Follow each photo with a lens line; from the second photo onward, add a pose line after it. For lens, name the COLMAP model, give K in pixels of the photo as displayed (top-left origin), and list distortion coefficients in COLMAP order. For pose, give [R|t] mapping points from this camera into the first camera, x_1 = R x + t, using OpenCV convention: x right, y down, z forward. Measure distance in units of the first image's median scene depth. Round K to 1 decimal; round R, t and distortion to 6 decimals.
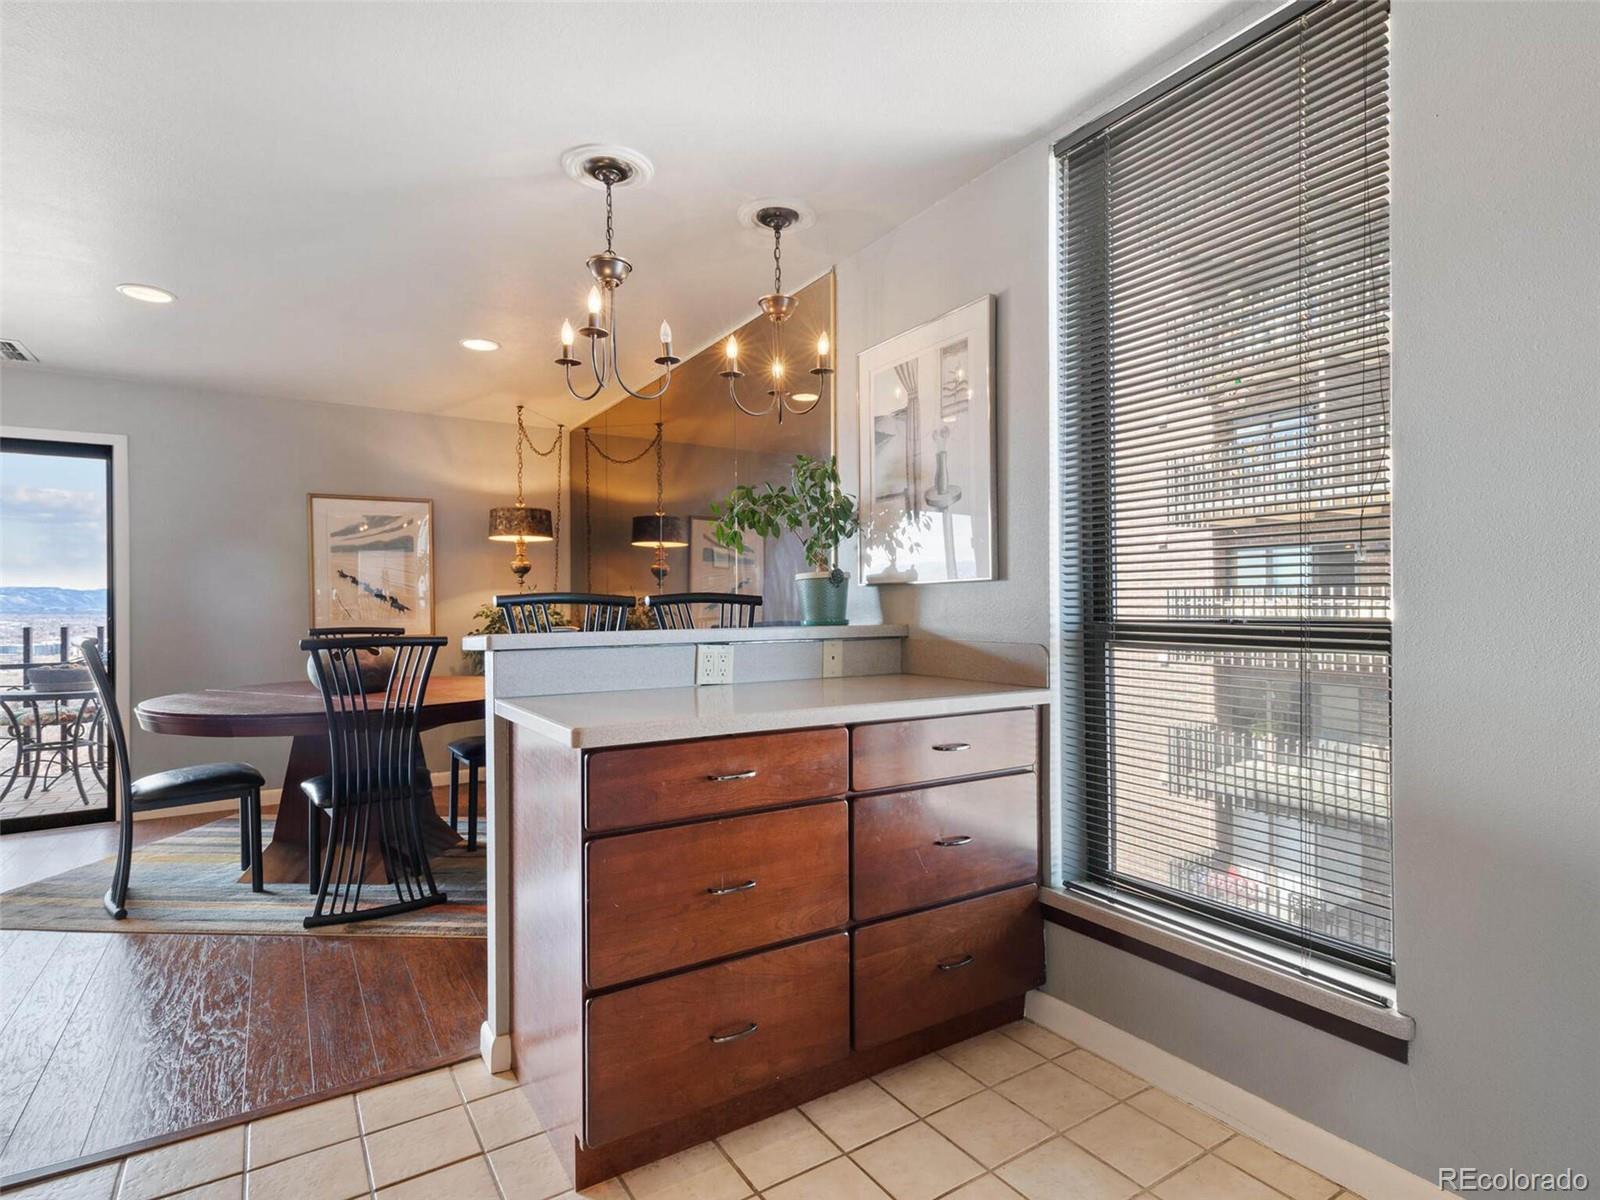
lens RADIAL K [[815.4, 0, 845.8], [0, 815.4, 607.1], [0, 0, 1]] dist [0.011304, -0.002800]
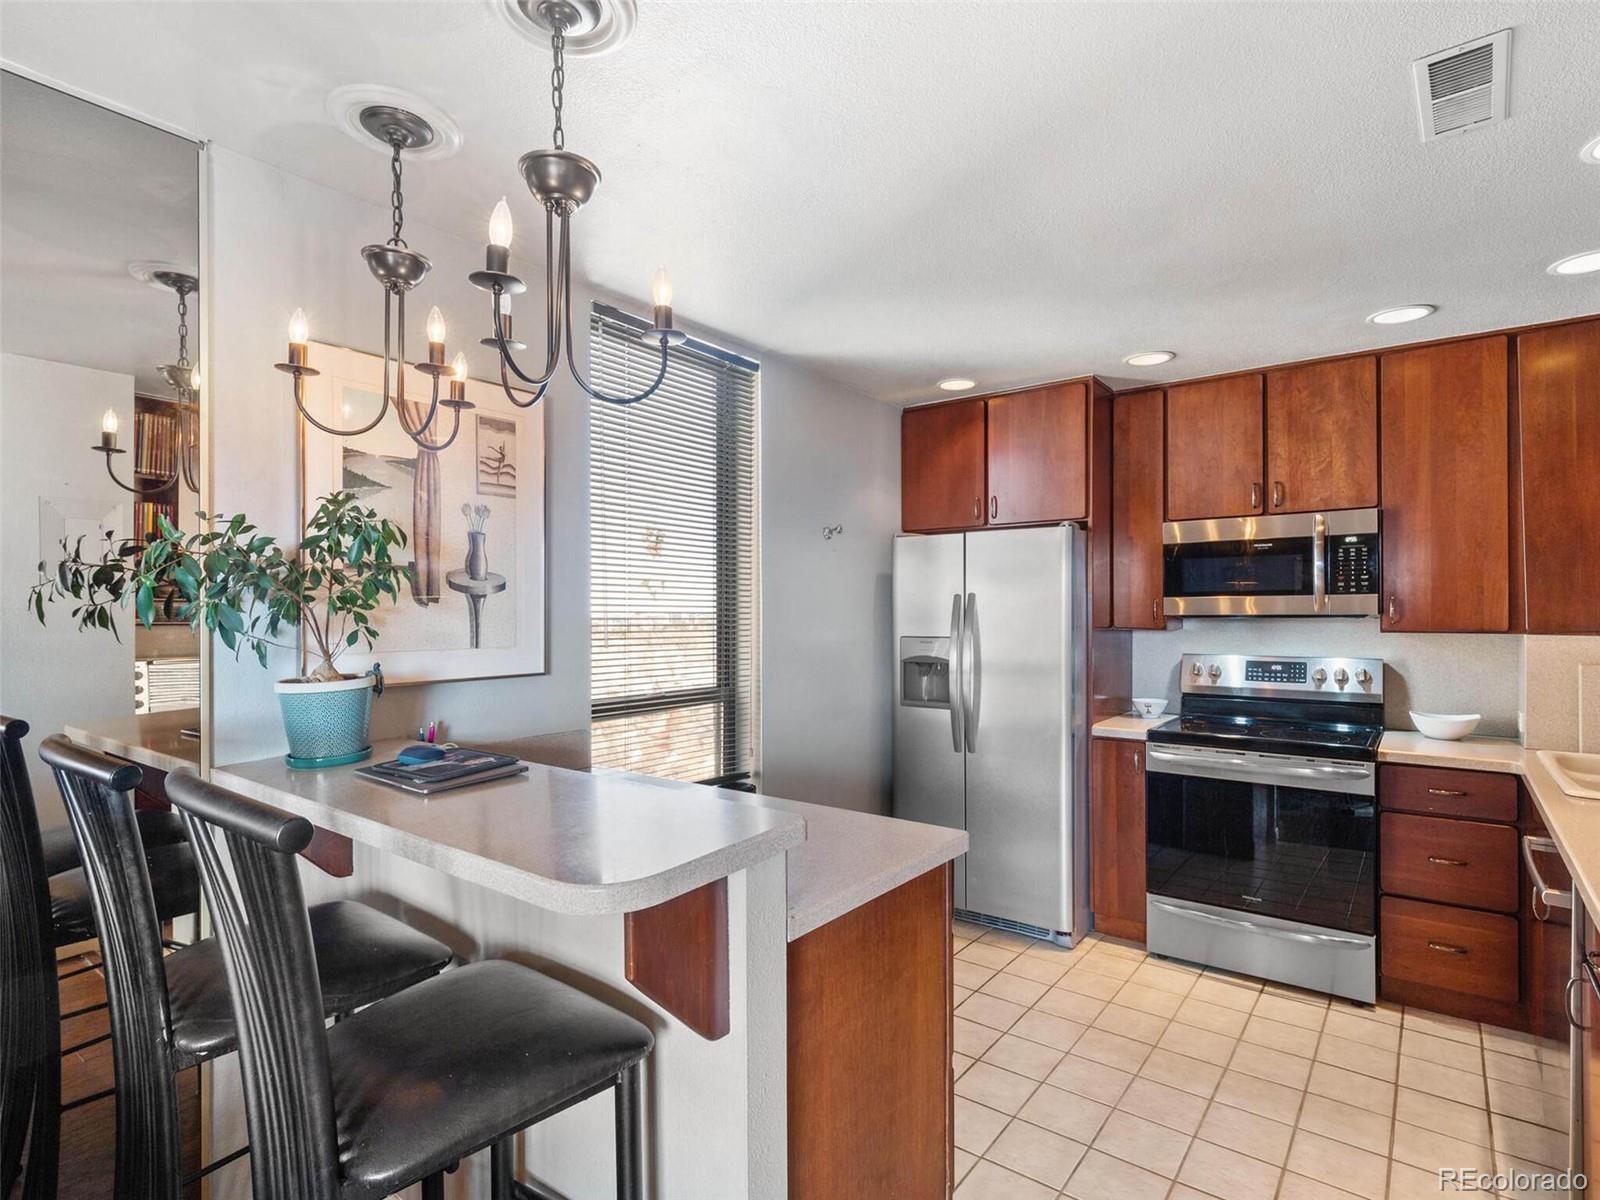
lens RADIAL K [[815.4, 0, 802.2], [0, 815.4, 606.2], [0, 0, 1]] dist [0.011304, -0.002800]
pose [[-0.314348, 0.014705, 0.949194, -0.430003], [0.004549, 0.999892, -0.013984, -0.049989], [-0.949297, -0.000078, -0.314381, 0.488974]]
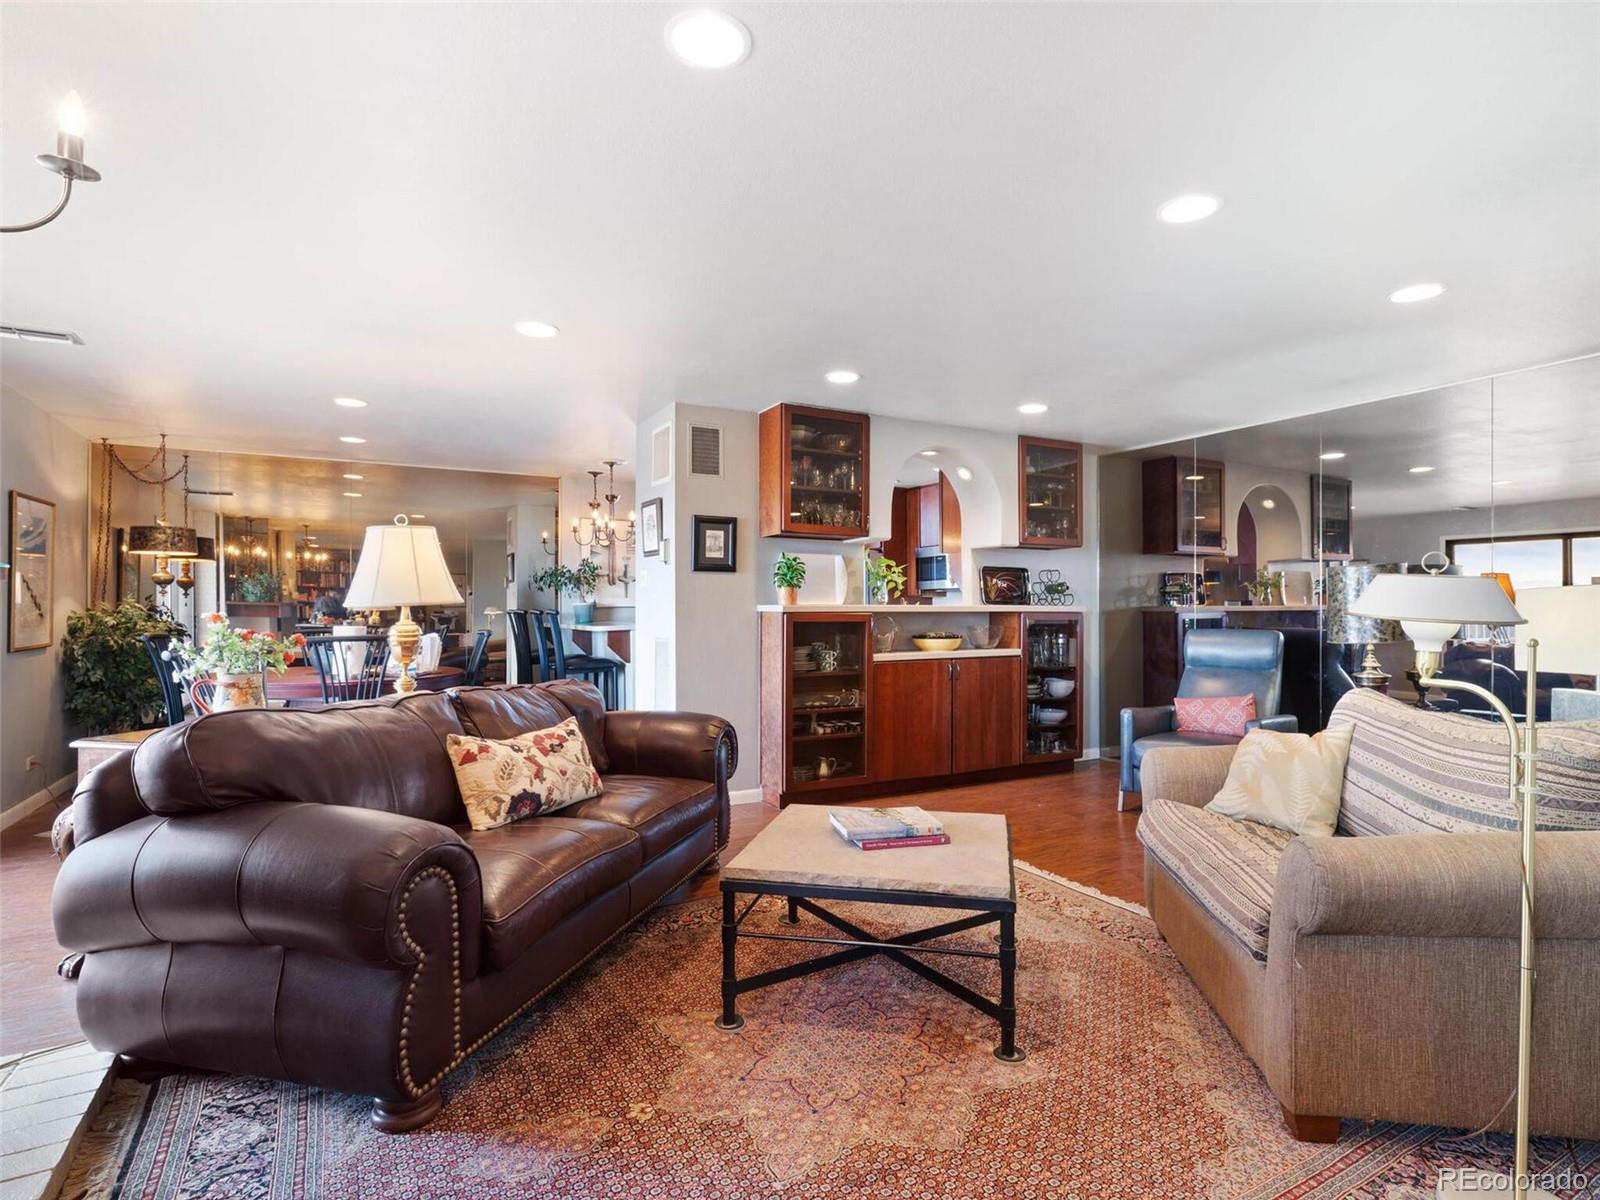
lens RADIAL K [[815.4, 0, 794.2], [0, 815.4, 597.4], [0, 0, 1]] dist [0.011304, -0.002800]
pose [[0.086920, 0.022520, 0.995961, -1.487556], [0.001309, 0.999741, -0.022719, 0.001503], [-0.996214, 0.003278, 0.086868, 0.056168]]
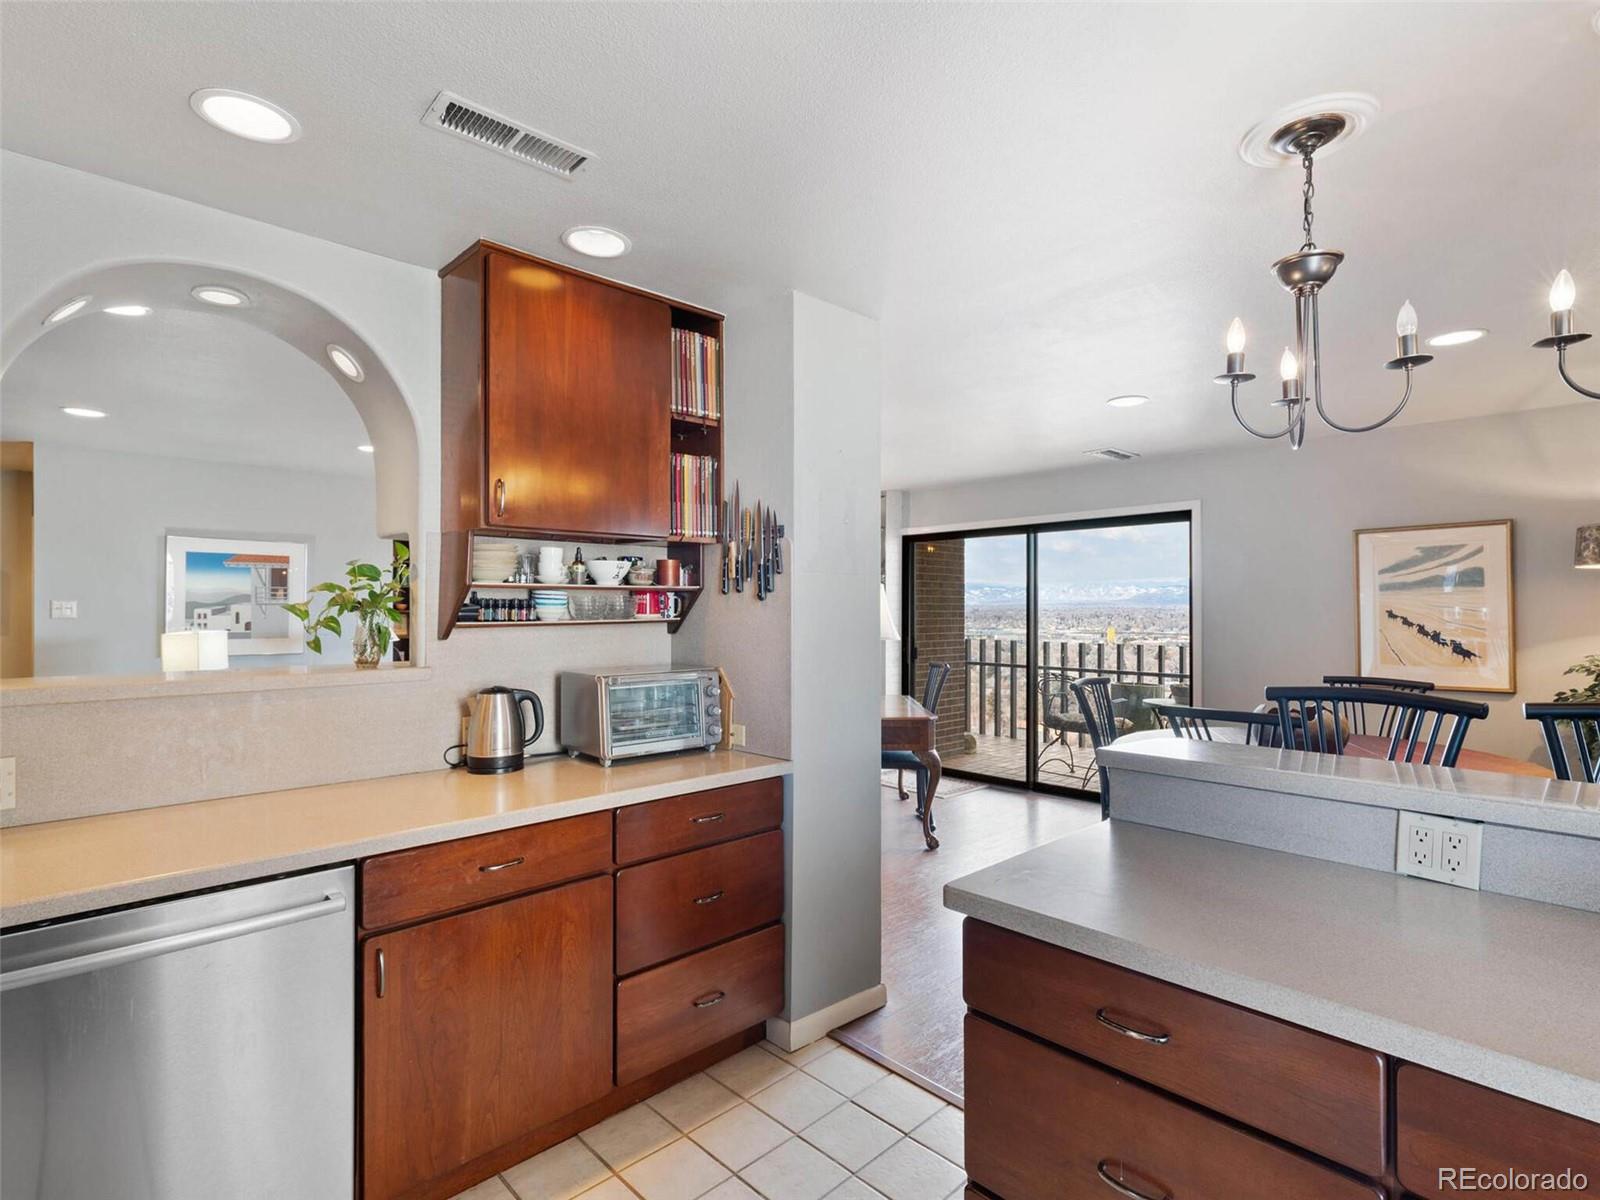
lens RADIAL K [[815.4, 0, 791.9], [0, 815.4, 597.9], [0, 0, 1]] dist [0.011304, -0.002800]
pose [[0.165374, -0.001327, -0.986230, 0.171644], [-0.006237, 0.999978, -0.002391, -0.053253], [0.986211, 0.006546, 0.165362, 0.199496]]
